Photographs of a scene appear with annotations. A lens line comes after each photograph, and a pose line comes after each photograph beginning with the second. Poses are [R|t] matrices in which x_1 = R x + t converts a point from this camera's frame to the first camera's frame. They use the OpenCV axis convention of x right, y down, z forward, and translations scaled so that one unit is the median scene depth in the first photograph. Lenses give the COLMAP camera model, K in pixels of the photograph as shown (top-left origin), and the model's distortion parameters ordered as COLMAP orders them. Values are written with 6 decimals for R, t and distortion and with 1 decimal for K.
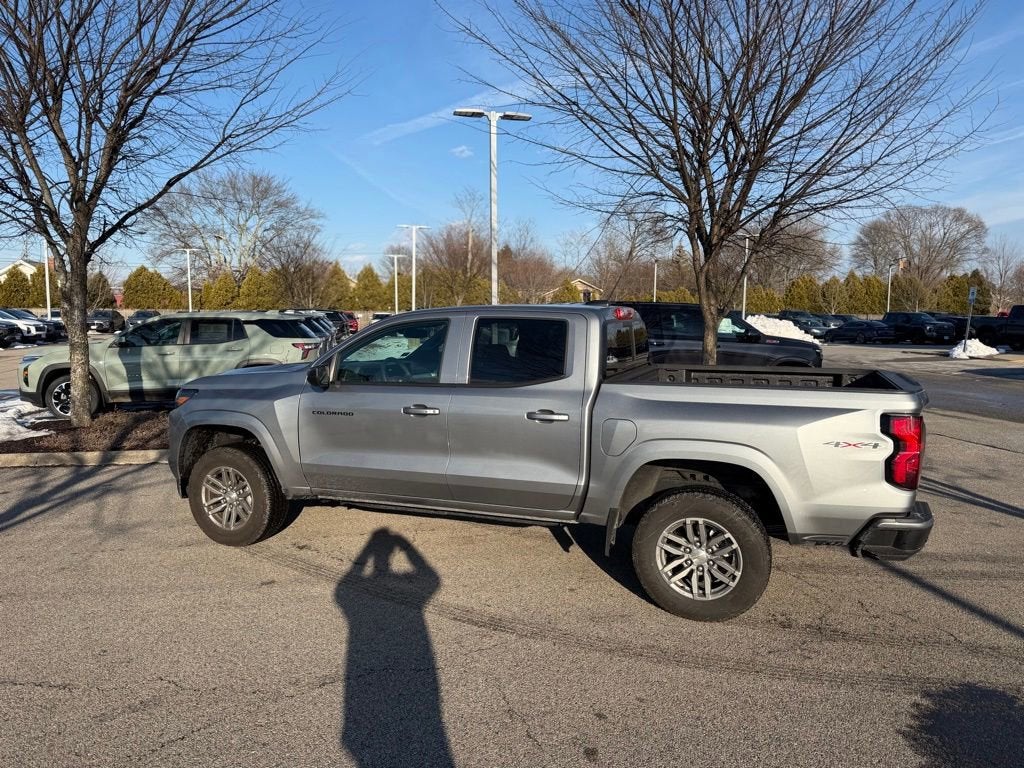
lens RADIAL K [[698.0, 0, 512.0], [0, 698.0, 384.0], [0, 0, 1]] dist [0.004996, 0.000330]
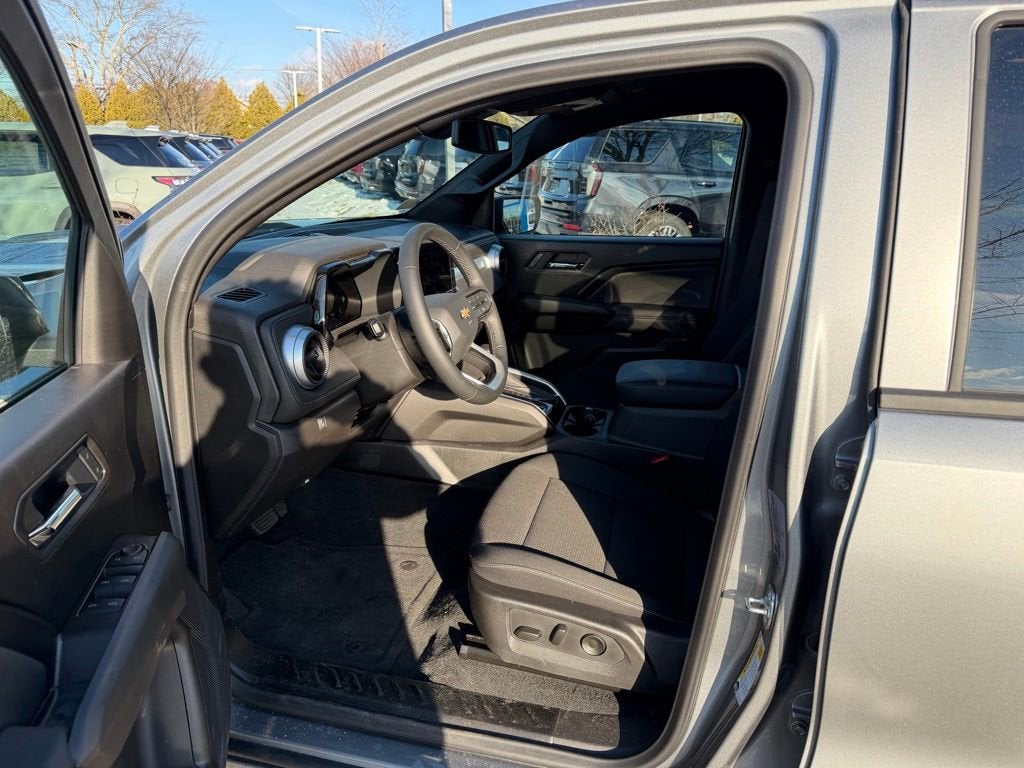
lens RADIAL K [[763.0, 0, 512.0], [0, 763.0, 384.0], [0, 0, 1]] dist [-0.004764, -0.005895]
pose [[0.995005, -0.013545, 0.098901, -0.059708], [-0.006470, 0.979917, 0.199299, -0.012754], [-0.099615, -0.198943, 0.974935, 0.246211]]
